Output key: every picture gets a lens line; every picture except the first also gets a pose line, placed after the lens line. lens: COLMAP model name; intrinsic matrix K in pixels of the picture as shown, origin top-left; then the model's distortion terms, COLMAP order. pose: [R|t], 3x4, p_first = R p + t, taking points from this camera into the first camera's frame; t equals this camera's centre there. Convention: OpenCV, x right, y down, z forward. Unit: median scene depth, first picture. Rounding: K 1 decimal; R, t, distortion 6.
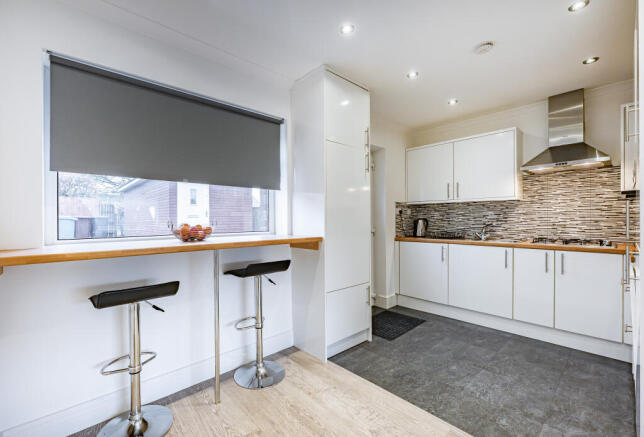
lens RADIAL K [[271.2, 0, 289.4], [0, 271.2, 217.1], [0, 0, 1]] dist [0.001695, 0.000281]
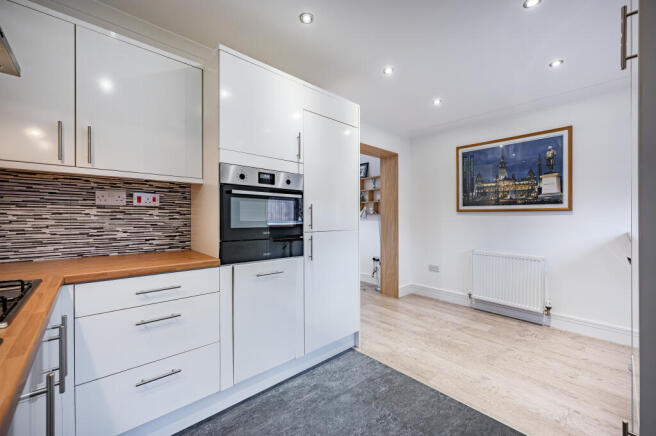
lens RADIAL K [[264.8, 0, 328.0], [0, 264.8, 218.0], [0, 0, 1]] dist [0.000125, 0.000003]
pose [[-0.998464, 0.003008, -0.055320, 0.896185], [0.003167, 0.999991, -0.002789, 0.018599], [0.055311, -0.002960, -0.998465, 1.755205]]
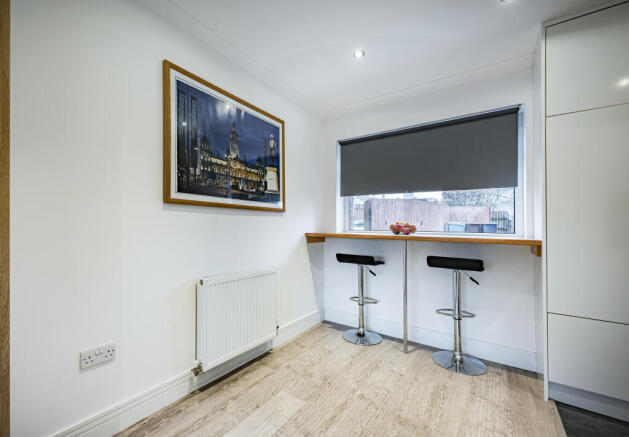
lens RADIAL K [[263.5, 0, 305.1], [0, 263.5, 221.3], [0, 0, 1]] dist [-0.000109, 0.000089]
pose [[0.264338, -0.004693, -0.964419, 0.811894], [-0.007407, 0.999949, -0.006896, 0.033636], [0.964402, 0.008967, 0.264290, 0.146991]]
